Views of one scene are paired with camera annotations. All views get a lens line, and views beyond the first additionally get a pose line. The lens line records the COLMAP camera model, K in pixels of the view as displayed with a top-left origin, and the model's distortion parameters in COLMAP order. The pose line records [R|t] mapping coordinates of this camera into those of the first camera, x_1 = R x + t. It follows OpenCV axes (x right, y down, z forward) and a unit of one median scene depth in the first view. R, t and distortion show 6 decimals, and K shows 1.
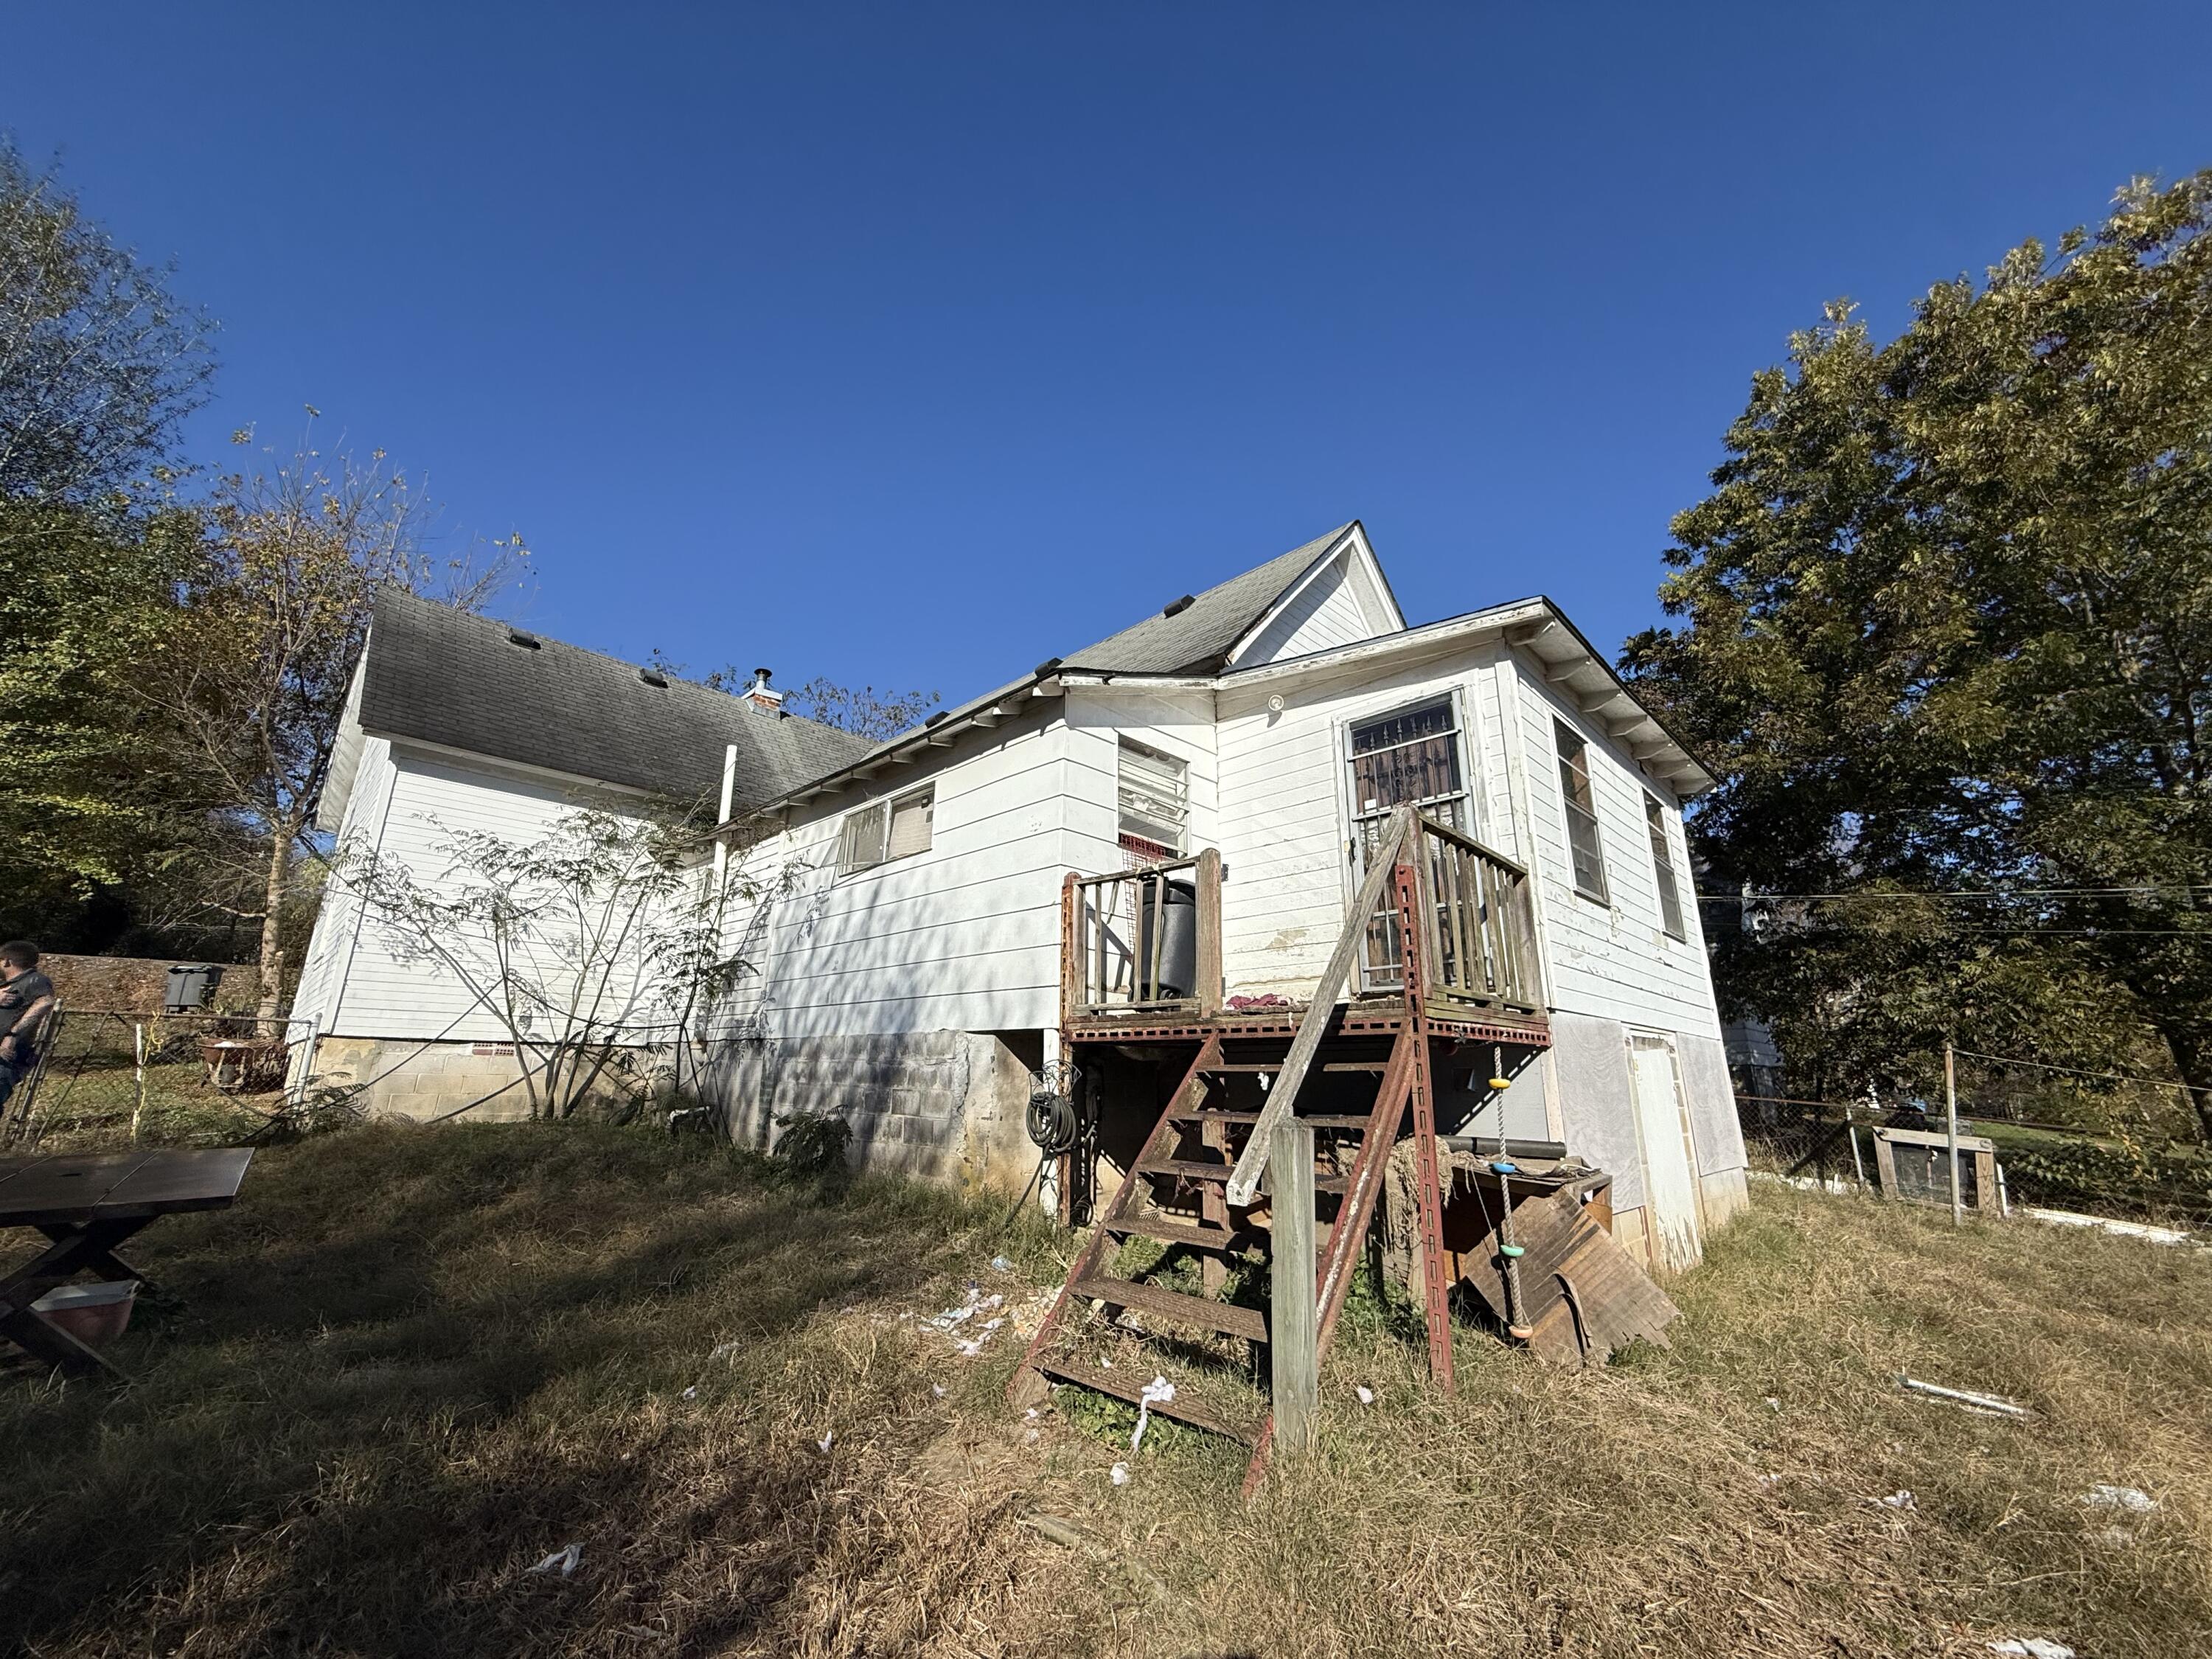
lens RADIAL K [[872.5, 0, 1104.9], [0, 872.5, 814.6], [0, 0, 1]] dist [-0.002604, -0.000584]
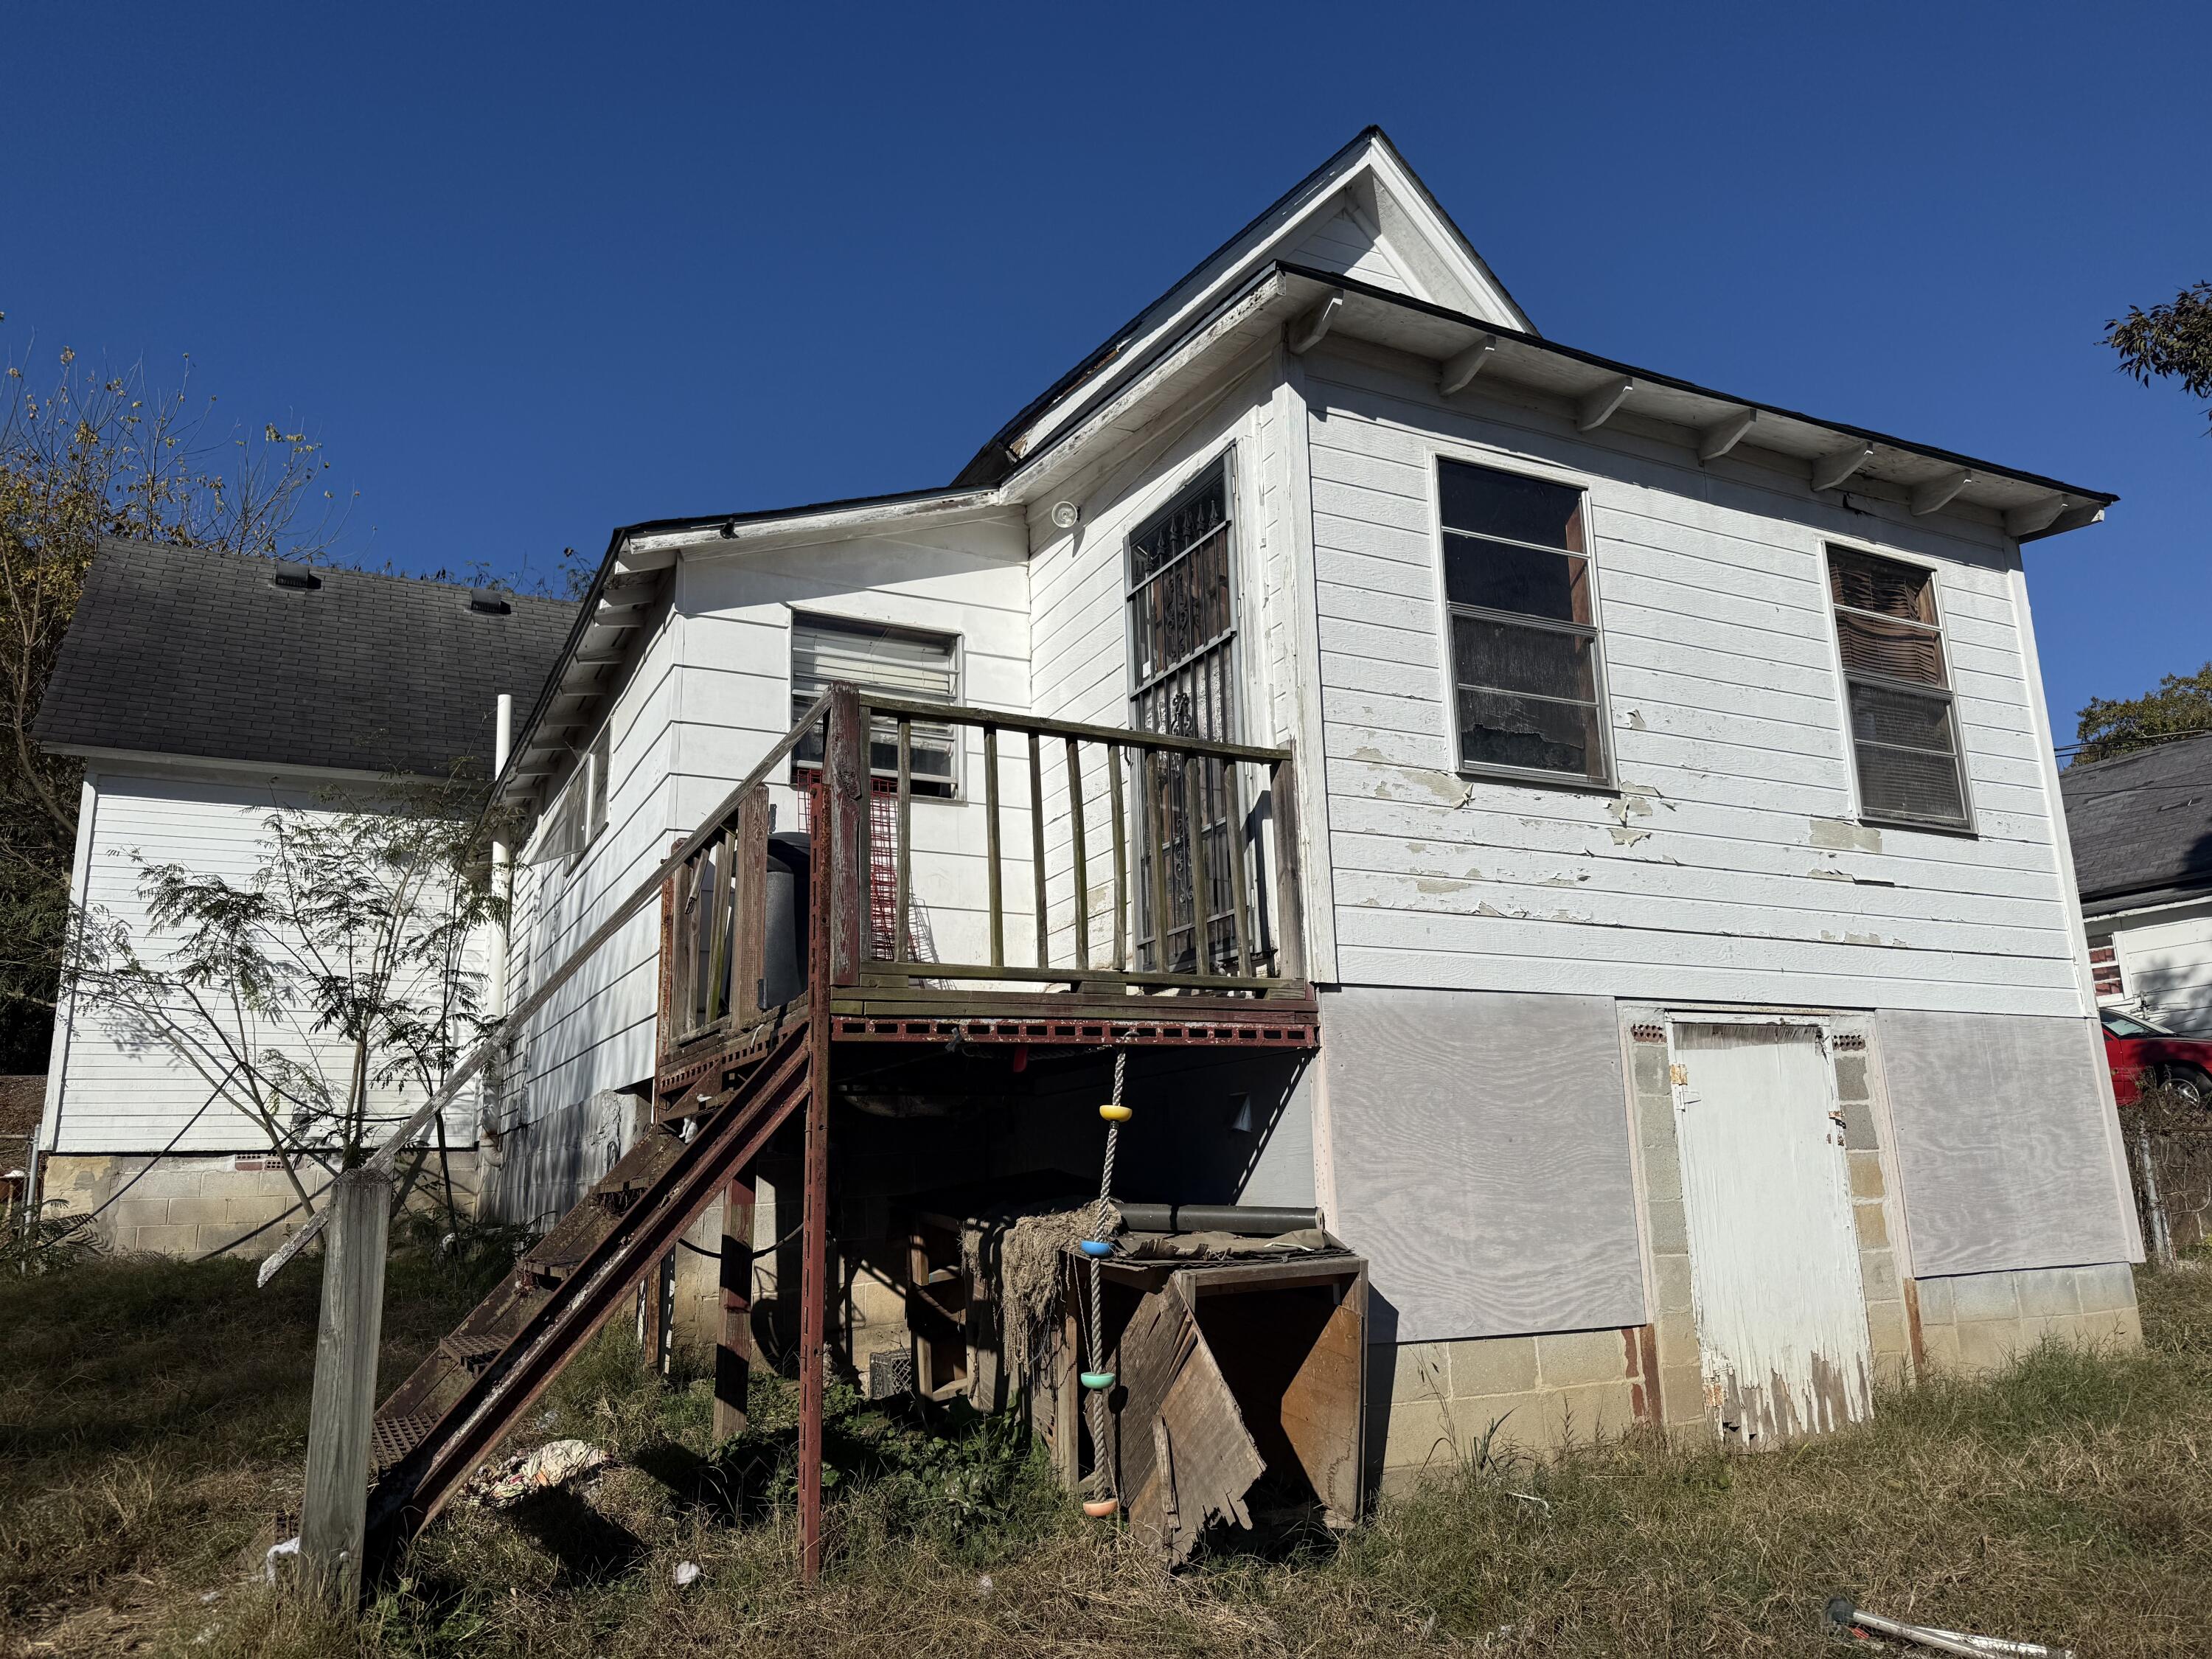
lens RADIAL K [[1572.2, 0, 1107.4], [0, 1572.2, 839.7], [0, 0, 1]] dist [0.003920, 0.000215]
pose [[0.949044, -0.109312, -0.295578, 0.503580], [0.130266, 0.990110, 0.052090, 0.038286], [0.286961, -0.087939, 0.953897, -0.026694]]
